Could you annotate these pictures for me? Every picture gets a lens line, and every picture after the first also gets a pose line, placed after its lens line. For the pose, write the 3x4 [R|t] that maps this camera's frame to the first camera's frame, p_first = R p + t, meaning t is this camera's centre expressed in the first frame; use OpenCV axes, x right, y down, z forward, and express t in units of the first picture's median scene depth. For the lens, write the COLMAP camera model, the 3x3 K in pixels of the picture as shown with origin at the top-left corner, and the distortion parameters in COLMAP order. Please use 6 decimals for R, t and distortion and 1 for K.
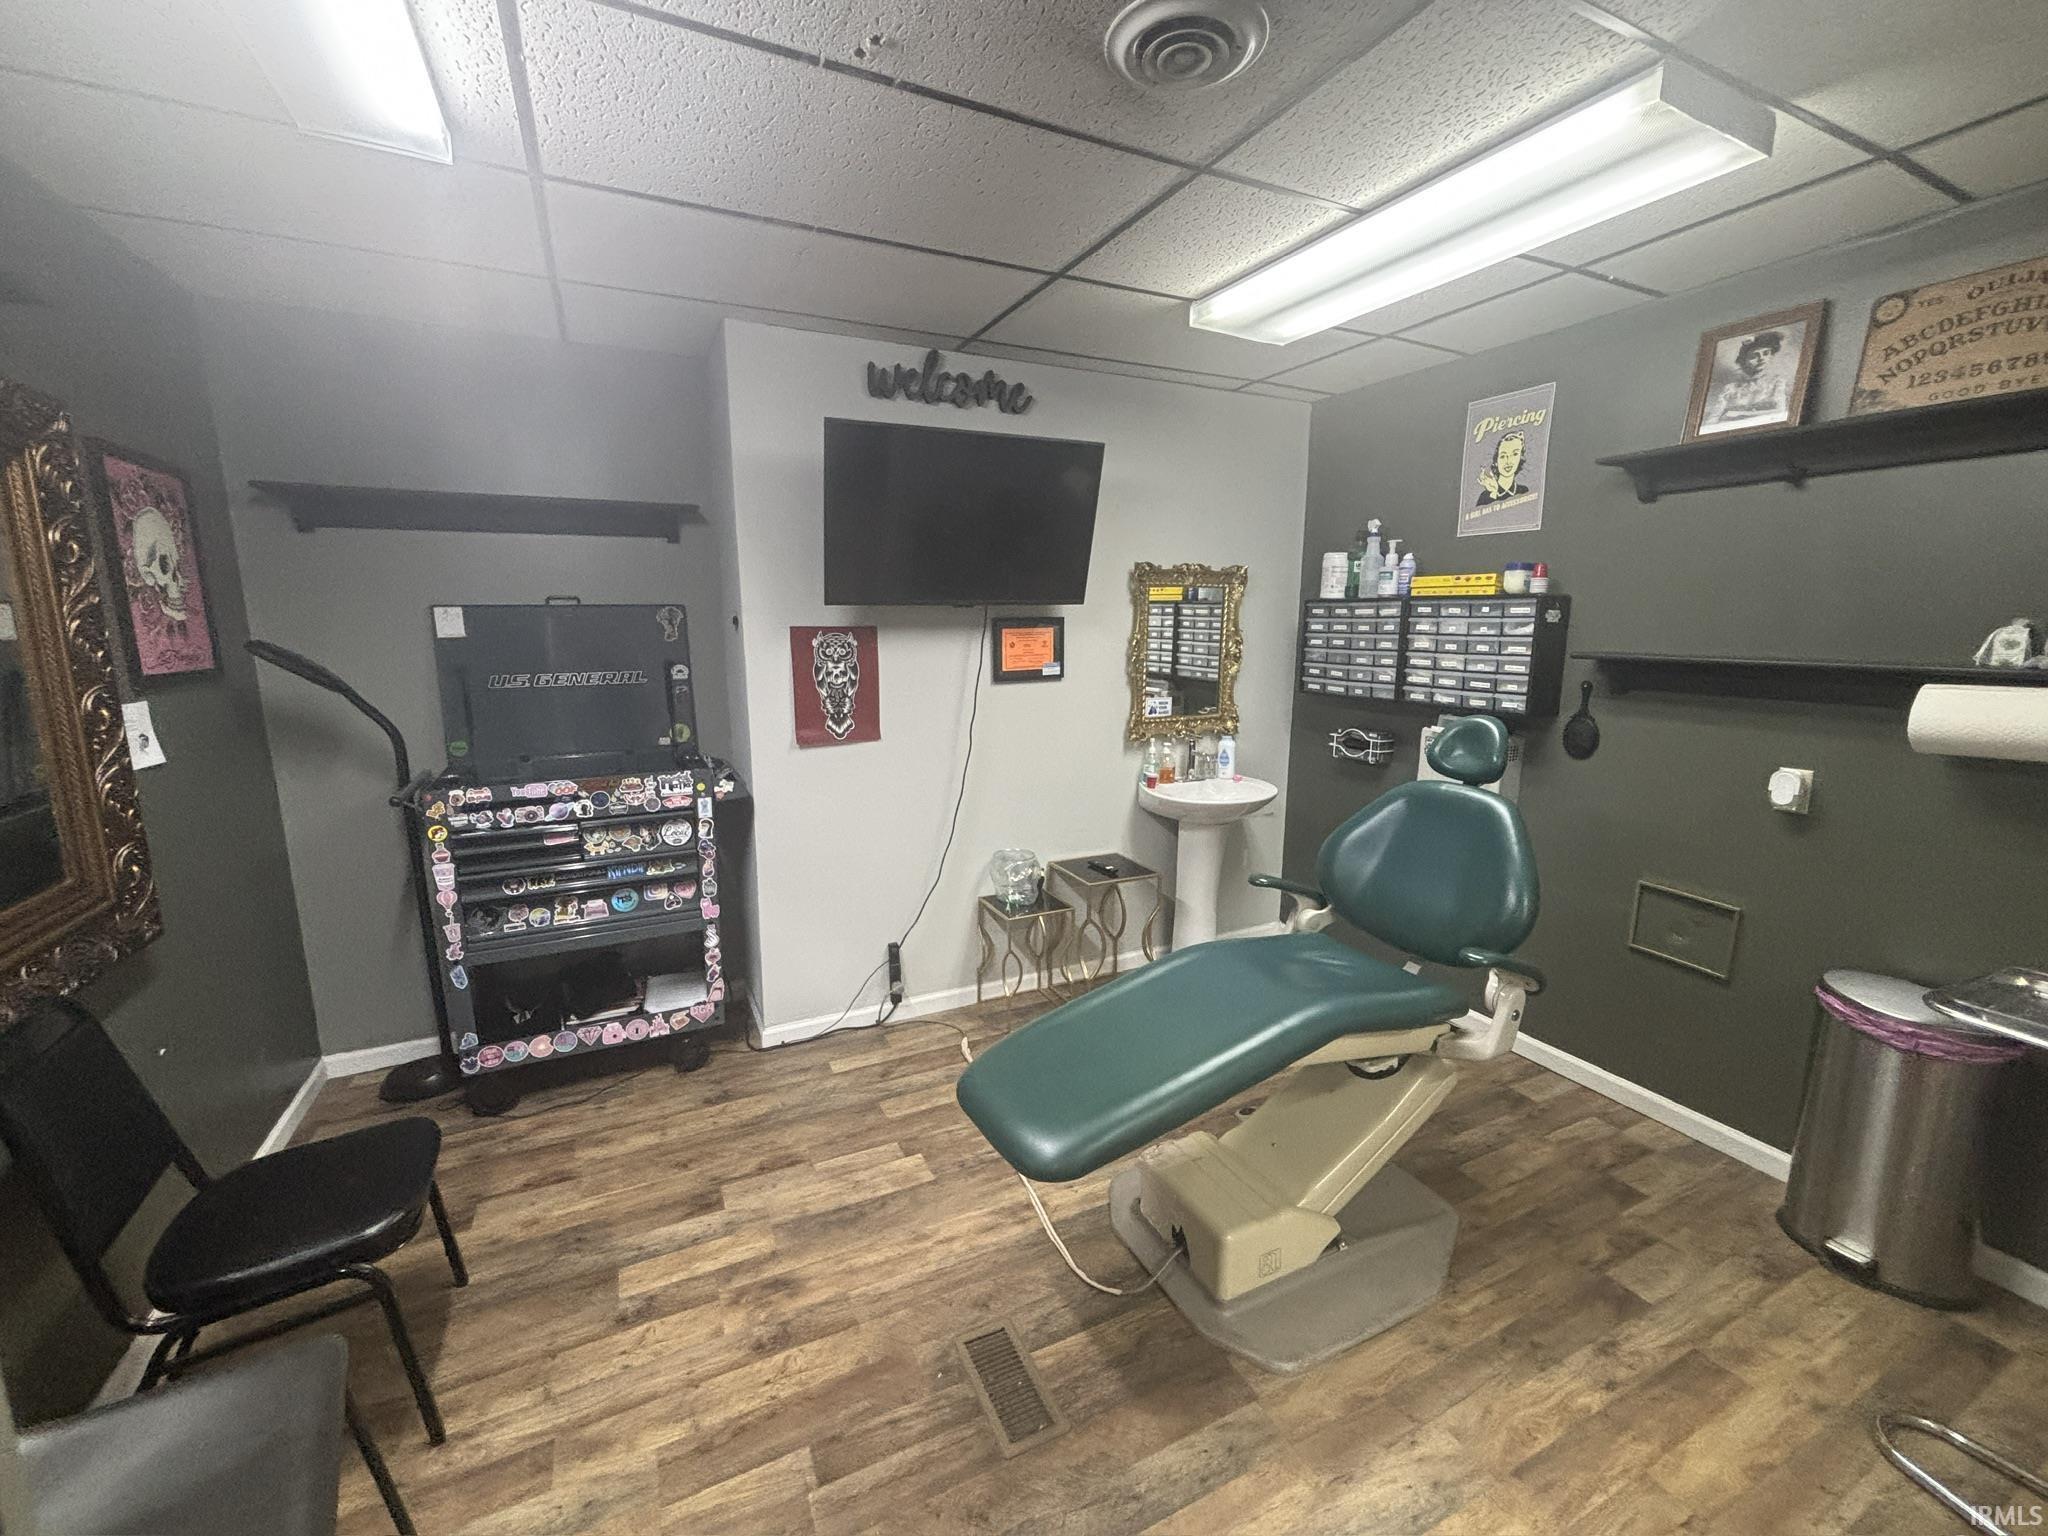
lens RADIAL K [[819.9, 0, 1016.4], [0, 819.9, 765.8], [0, 0, 1]] dist [0.001277, -0.000231]
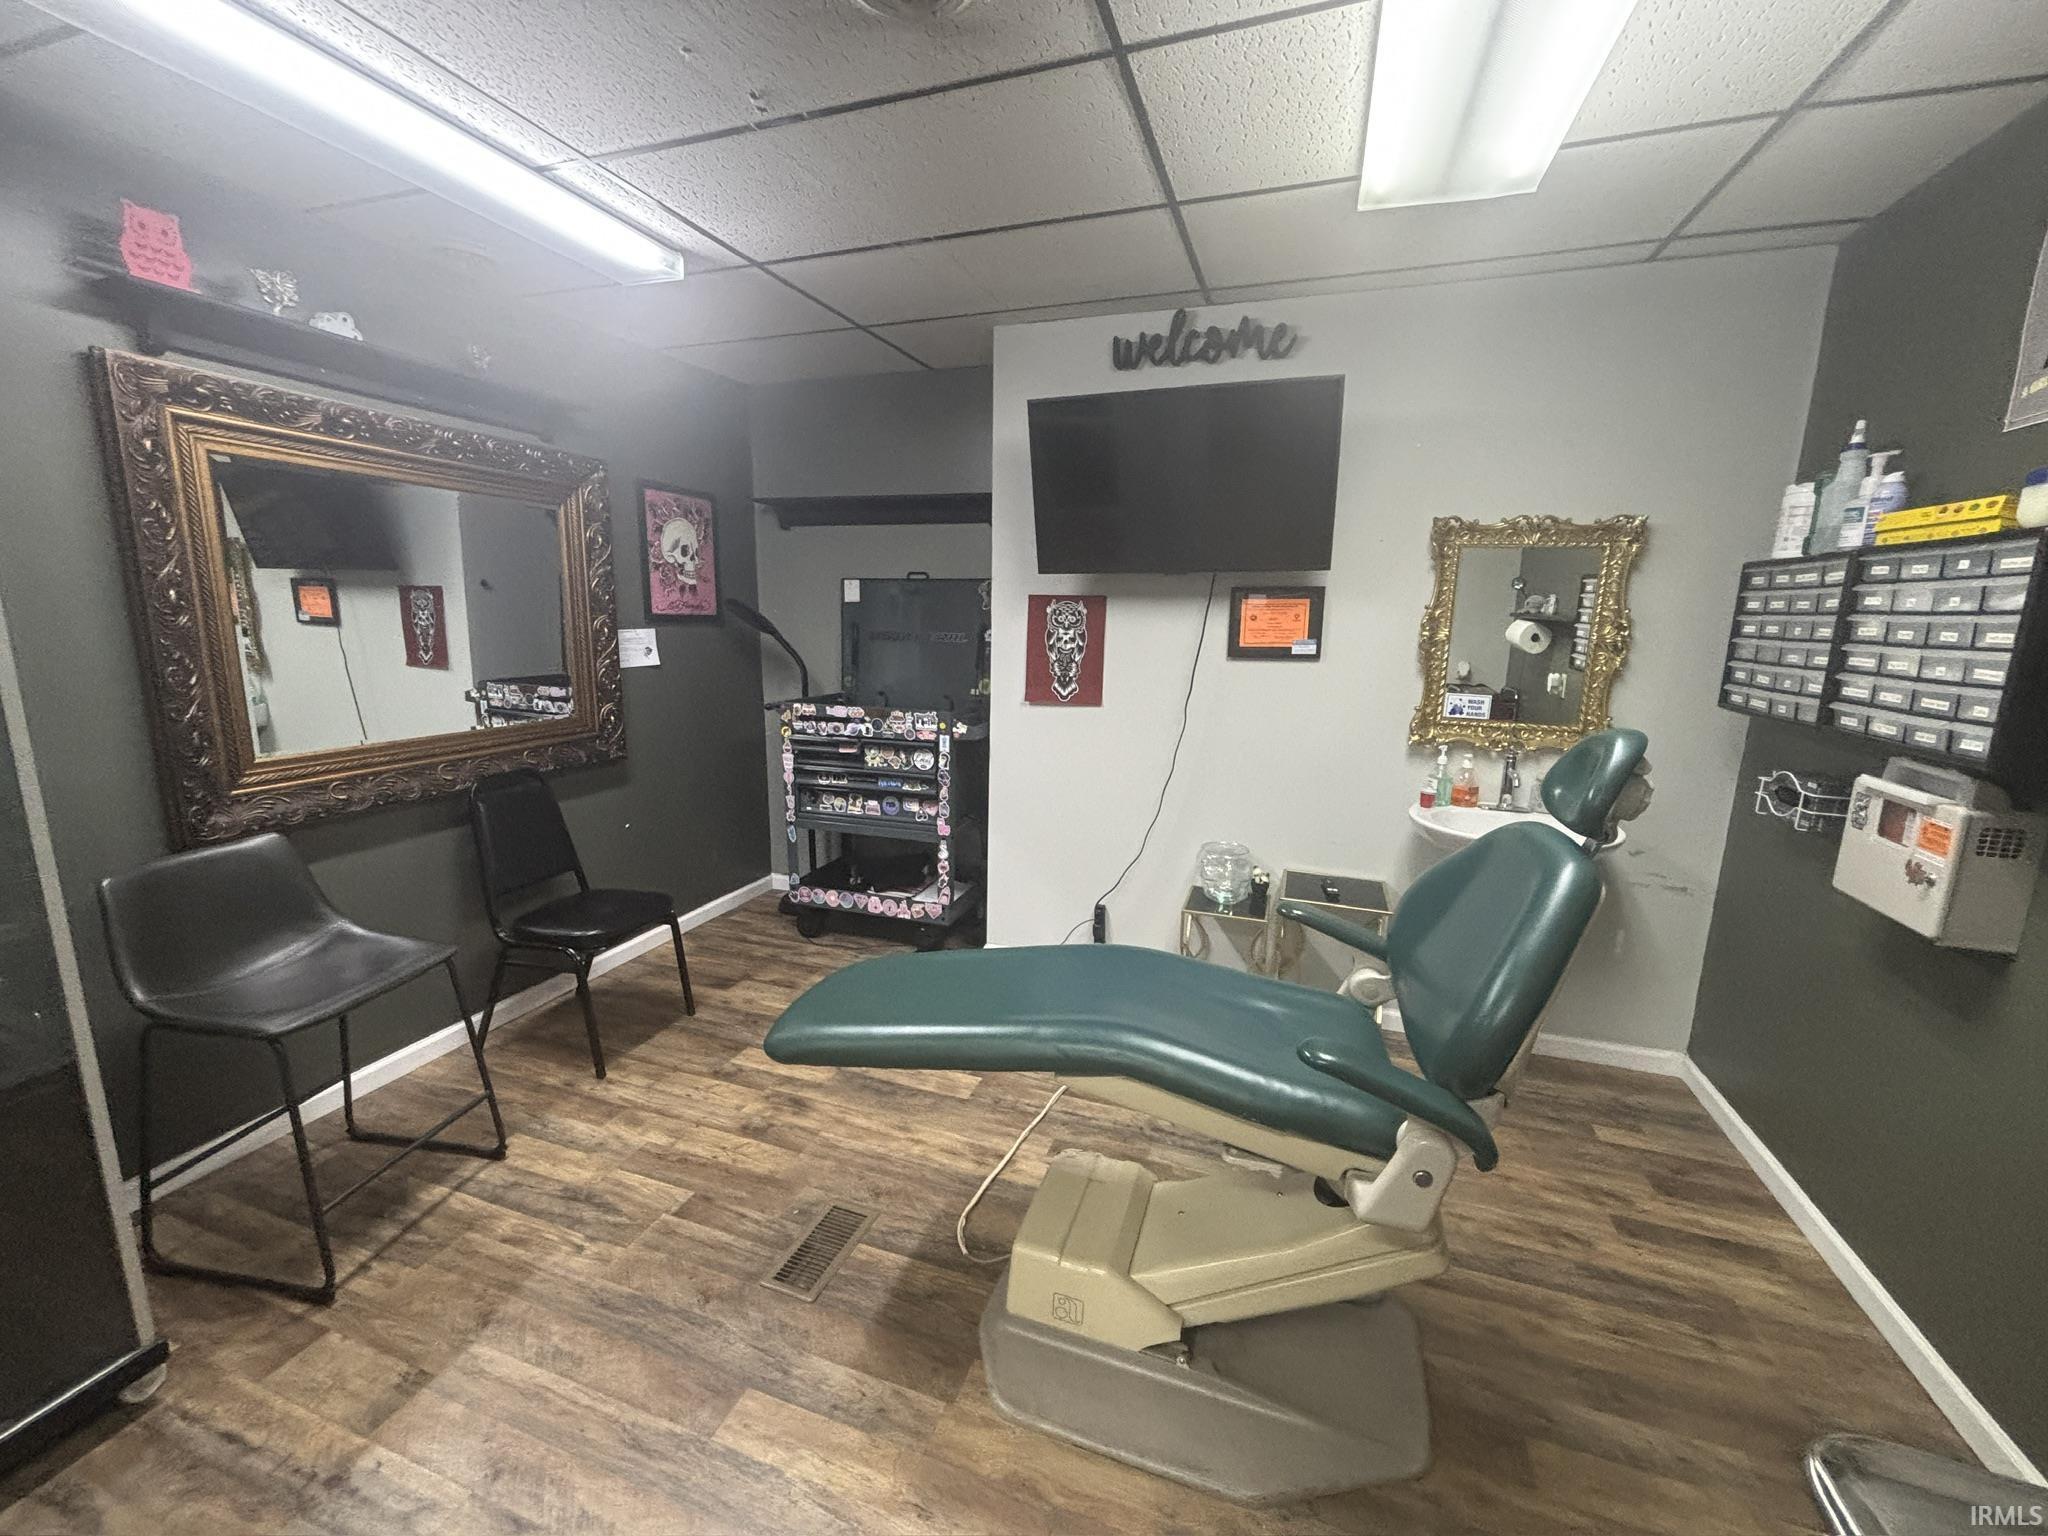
lens RADIAL K [[819.9, 0, 1022.4], [0, 819.9, 764.1], [0, 0, 1]] dist [0.001277, -0.000231]
pose [[0.712838, 0.144392, -0.686304, 0.615250], [-0.142109, 0.988015, 0.060265, -0.008773], [0.686780, 0.054571, 0.724814, 0.237472]]
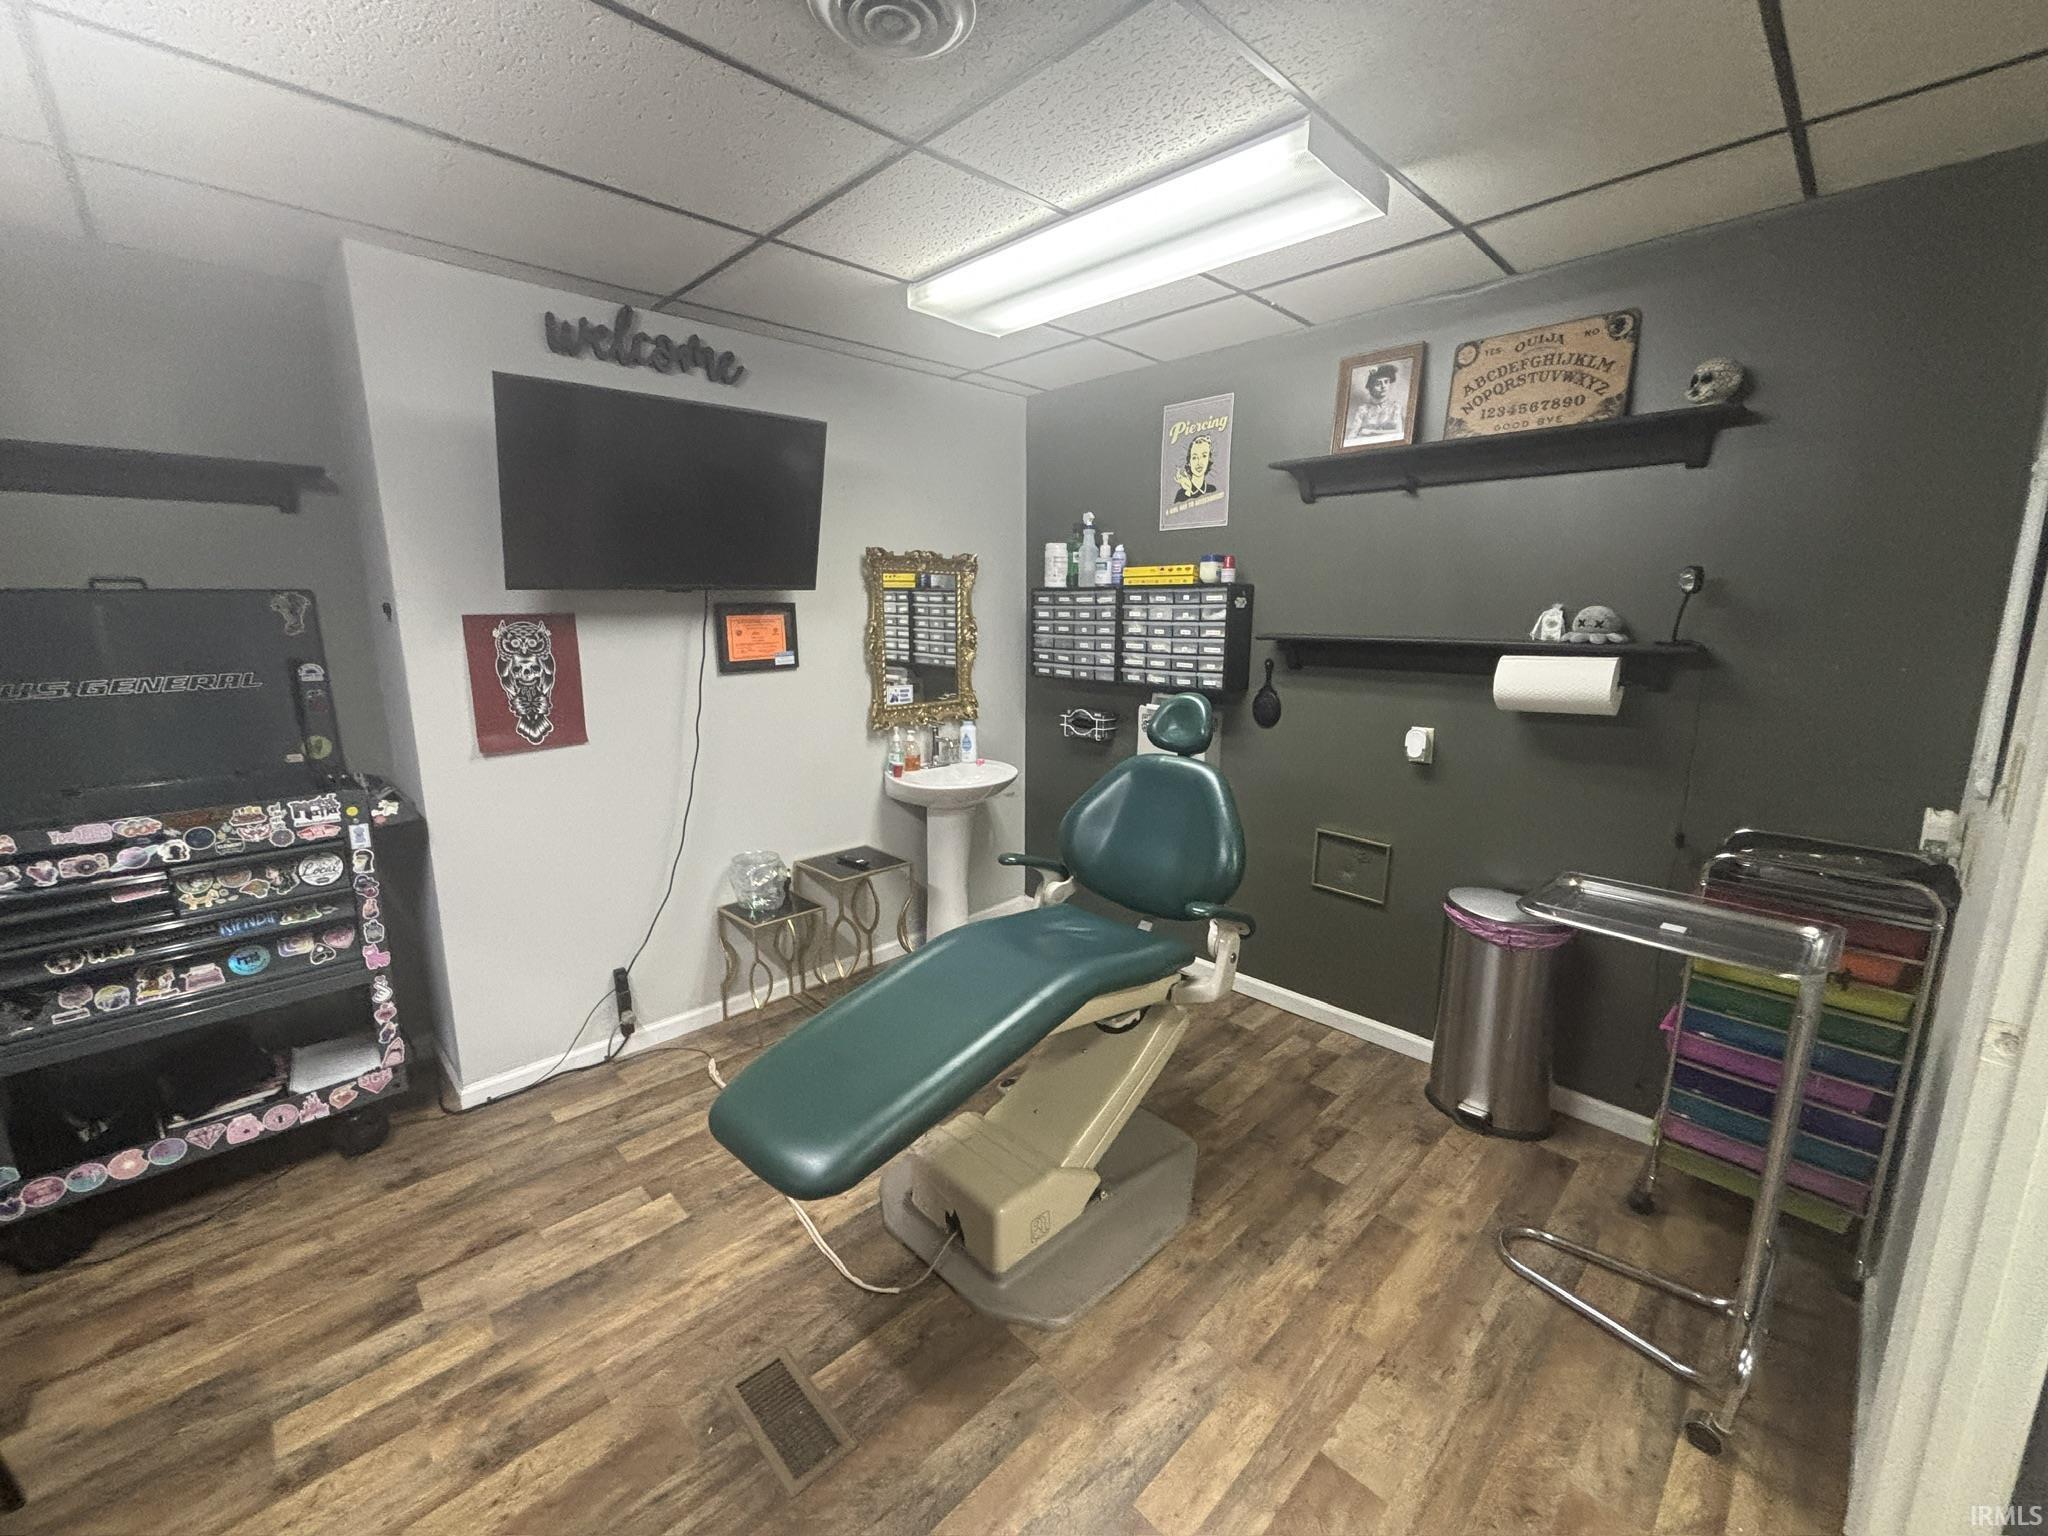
lens RADIAL K [[819.9, 0, 1012.0], [0, 819.9, 765.4], [0, 0, 1]] dist [0.001277, -0.000231]
pose [[0.950289, -0.060826, 0.305370, -0.005350], [0.056848, 0.998142, 0.021910, -0.000889], [-0.306135, -0.003462, 0.951982, 0.017759]]
